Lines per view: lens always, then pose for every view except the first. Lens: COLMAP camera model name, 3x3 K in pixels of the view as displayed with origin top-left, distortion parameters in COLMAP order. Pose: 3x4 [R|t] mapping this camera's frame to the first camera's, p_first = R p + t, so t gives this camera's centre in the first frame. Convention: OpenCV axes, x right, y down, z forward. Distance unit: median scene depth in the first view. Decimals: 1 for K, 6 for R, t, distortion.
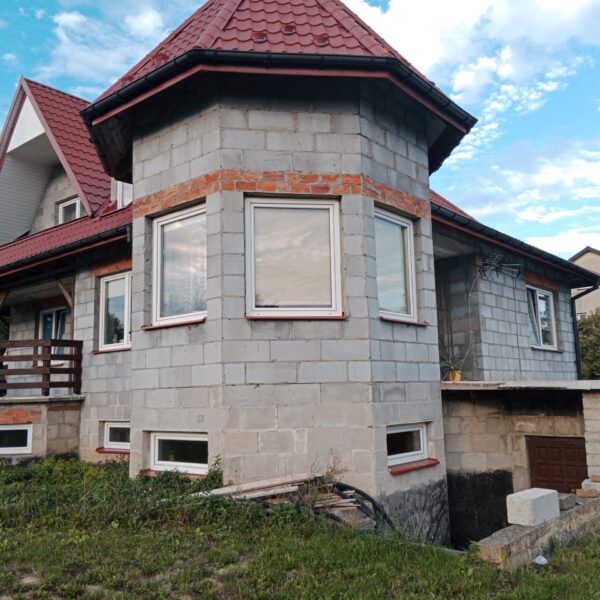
lens RADIAL K [[615.7, 0, 300.0], [0, 615.7, 300.0], [0, 0, 1]] dist [0.013012, 0.014108]
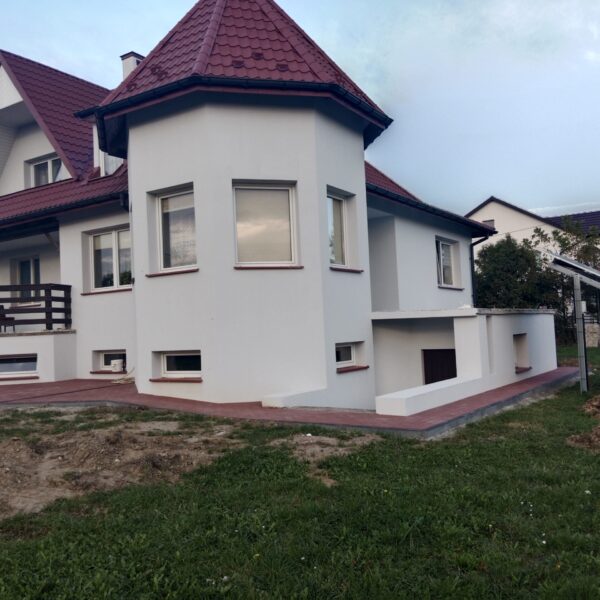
lens RADIAL K [[615.7, 0, 300.0], [0, 615.7, 300.0], [0, 0, 1]] dist [0.013012, 0.014108]
pose [[0.992811, -0.016261, 0.118583, -0.075182], [0.004694, 0.995256, 0.097179, -0.025748], [-0.119601, -0.095924, 0.988177, -0.319024]]
